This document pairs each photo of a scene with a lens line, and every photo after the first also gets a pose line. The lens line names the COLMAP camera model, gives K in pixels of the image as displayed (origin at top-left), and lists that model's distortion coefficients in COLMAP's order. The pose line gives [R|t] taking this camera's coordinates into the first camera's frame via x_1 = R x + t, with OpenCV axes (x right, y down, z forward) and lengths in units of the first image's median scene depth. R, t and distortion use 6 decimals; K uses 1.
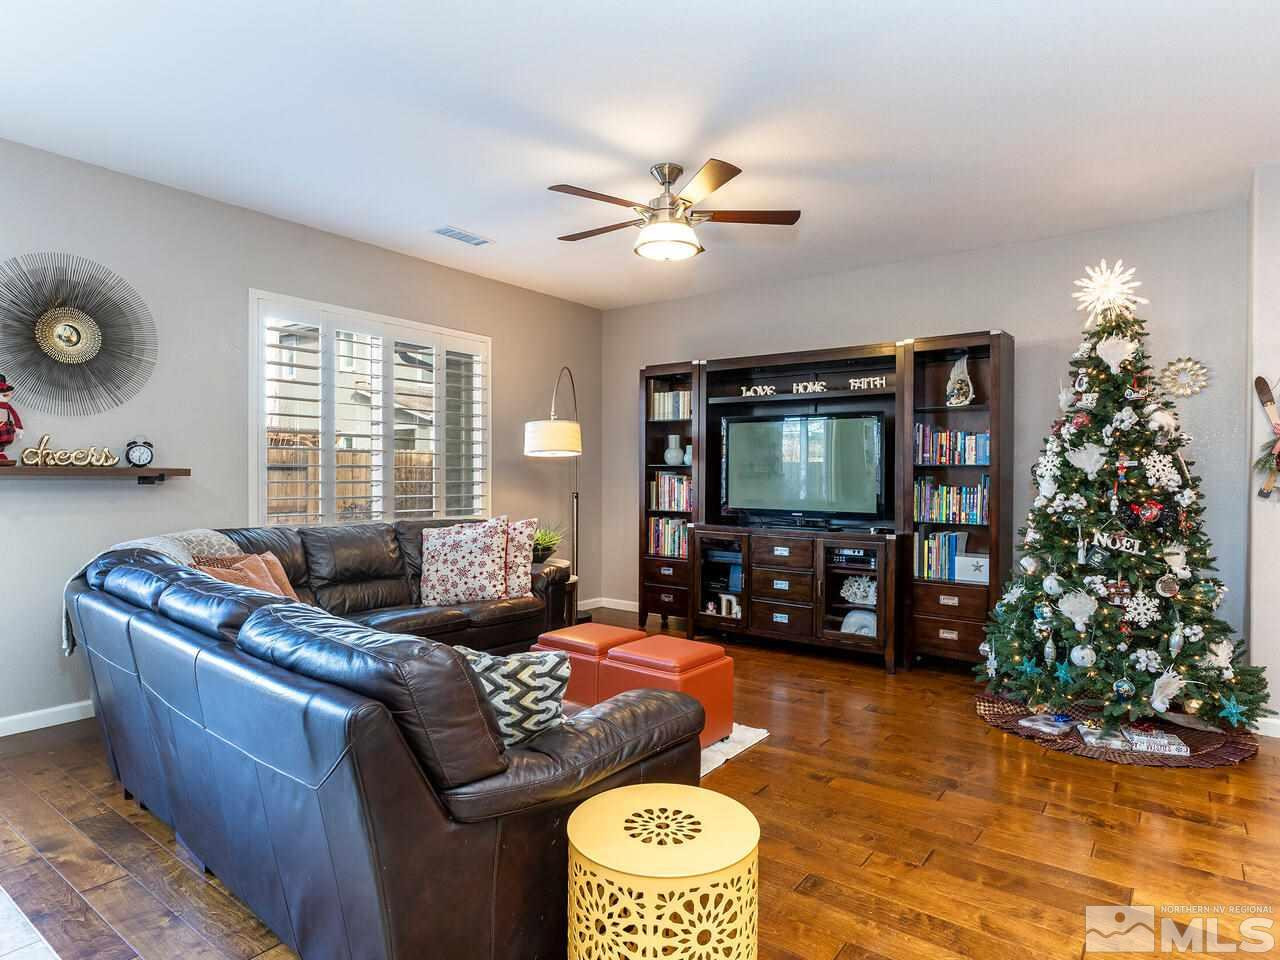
lens RADIAL K [[735.9, 0, 641.3], [0, 735.9, 481.8], [0, 0, 1]] dist [-0.004877, 0.001398]
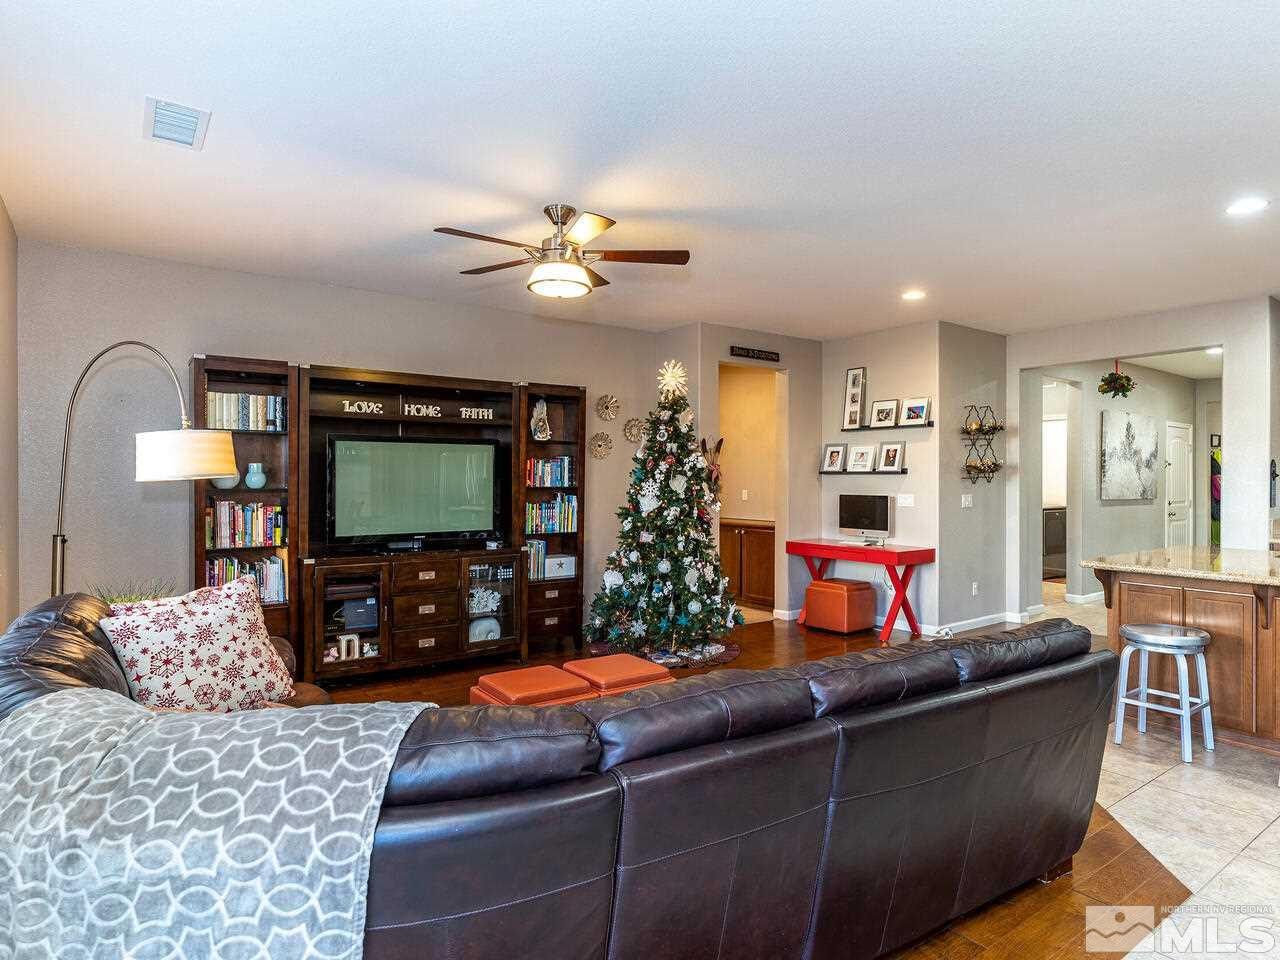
lens RADIAL K [[735.9, 0, 641.3], [0, 735.9, 481.8], [0, 0, 1]] dist [-0.004877, 0.001398]
pose [[0.290956, -0.013073, 0.956647, -0.734696], [0.008793, 0.999901, 0.010989, -0.043817], [-0.956696, 0.005215, 0.291042, 0.474773]]
